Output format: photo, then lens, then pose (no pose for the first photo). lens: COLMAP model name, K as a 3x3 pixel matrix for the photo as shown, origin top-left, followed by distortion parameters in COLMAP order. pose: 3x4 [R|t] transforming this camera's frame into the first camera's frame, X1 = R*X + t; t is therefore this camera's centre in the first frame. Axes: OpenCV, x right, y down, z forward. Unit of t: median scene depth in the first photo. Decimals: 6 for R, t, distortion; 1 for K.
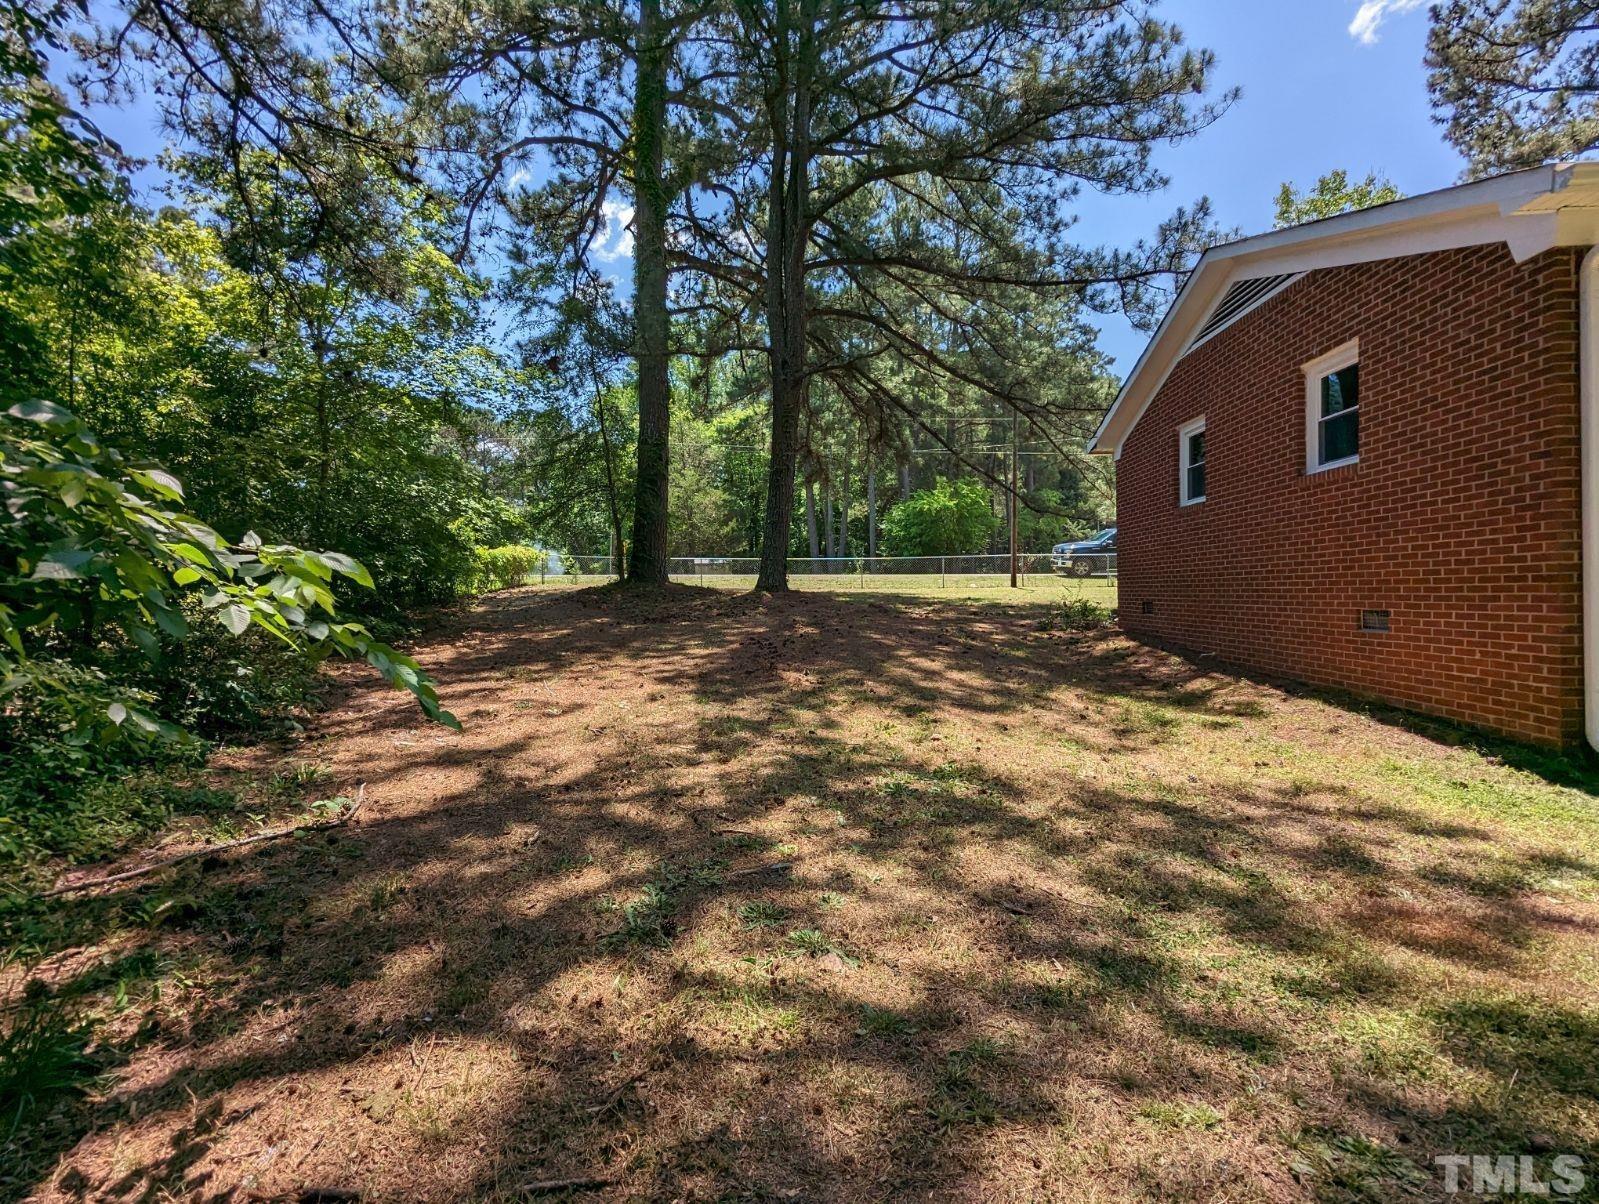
lens RADIAL K [[749.7, 0, 799.5], [0, 749.7, 600.0], [0, 0, 1]] dist [0.001071, -0.000752]
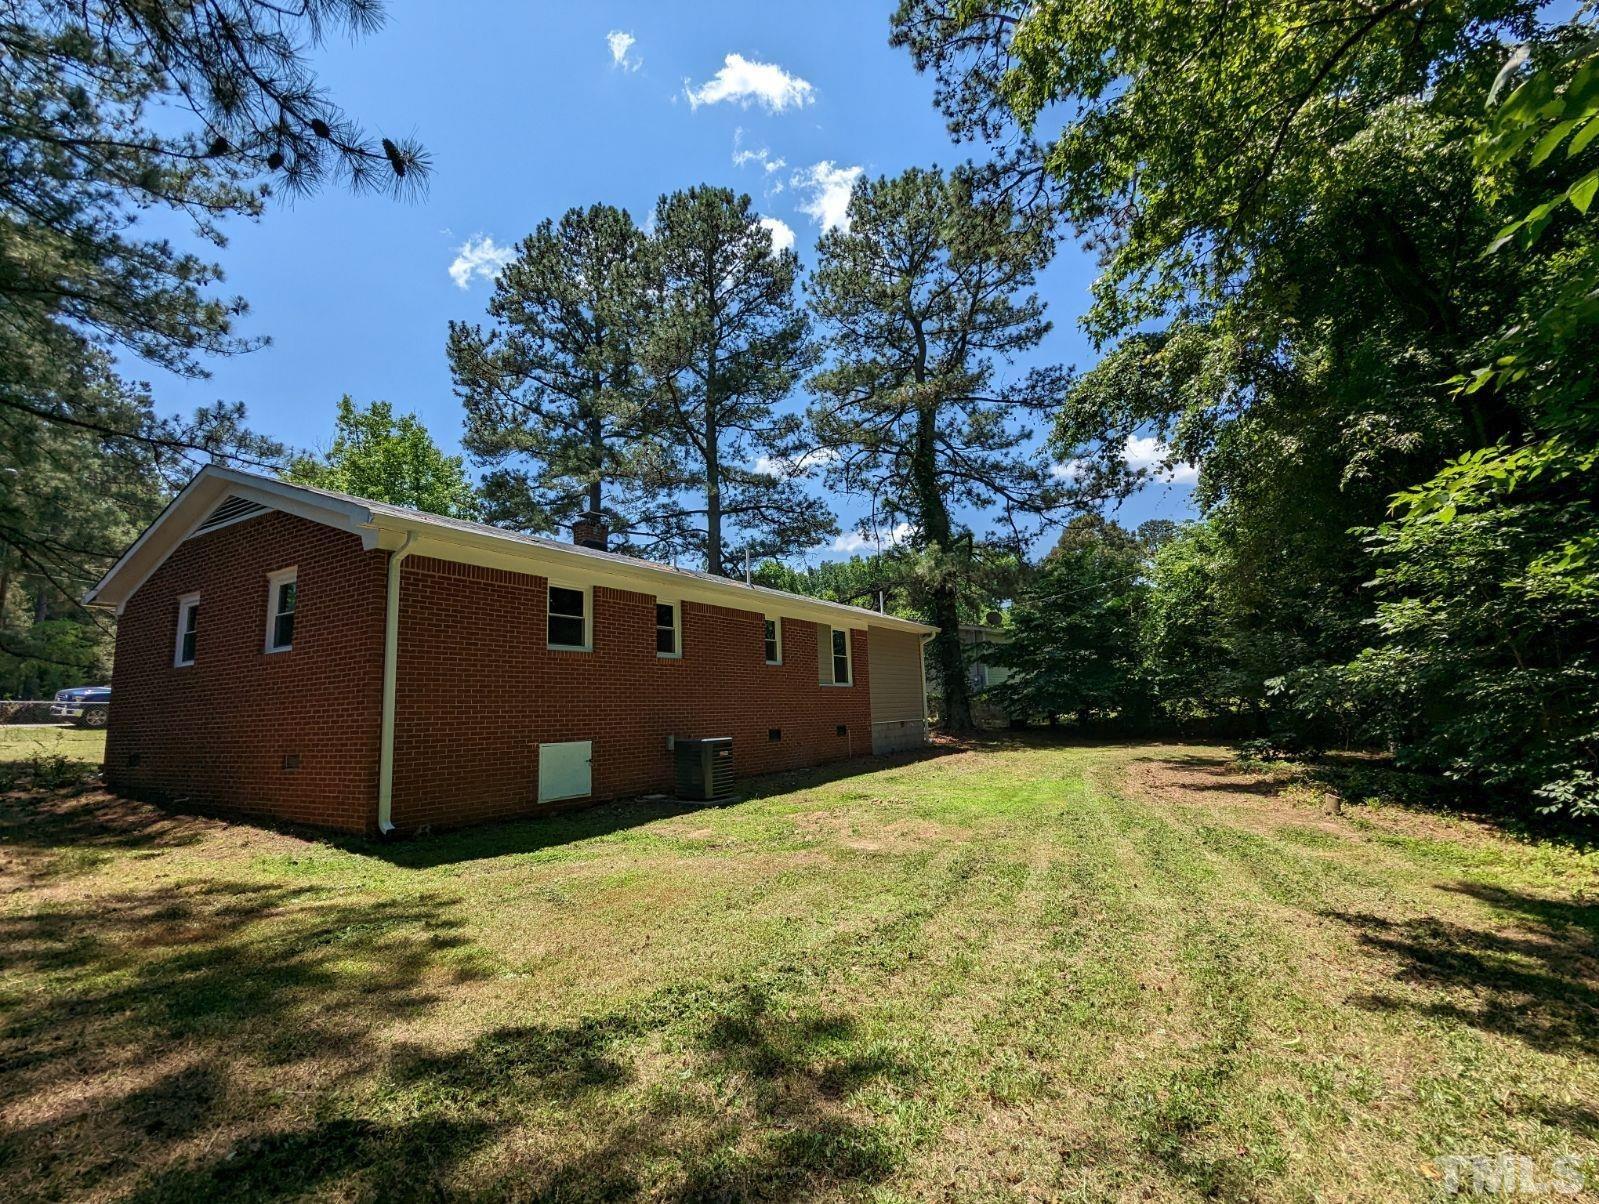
lens RADIAL K [[749.7, 0, 799.0], [0, 749.7, 598.2], [0, 0, 1]] dist [0.001071, -0.000752]
pose [[0.470998, 0.132429, 0.872137, -0.036185], [0.038273, 0.984668, -0.170186, 0.000675], [-0.881303, 0.113537, 0.458709, -0.290436]]
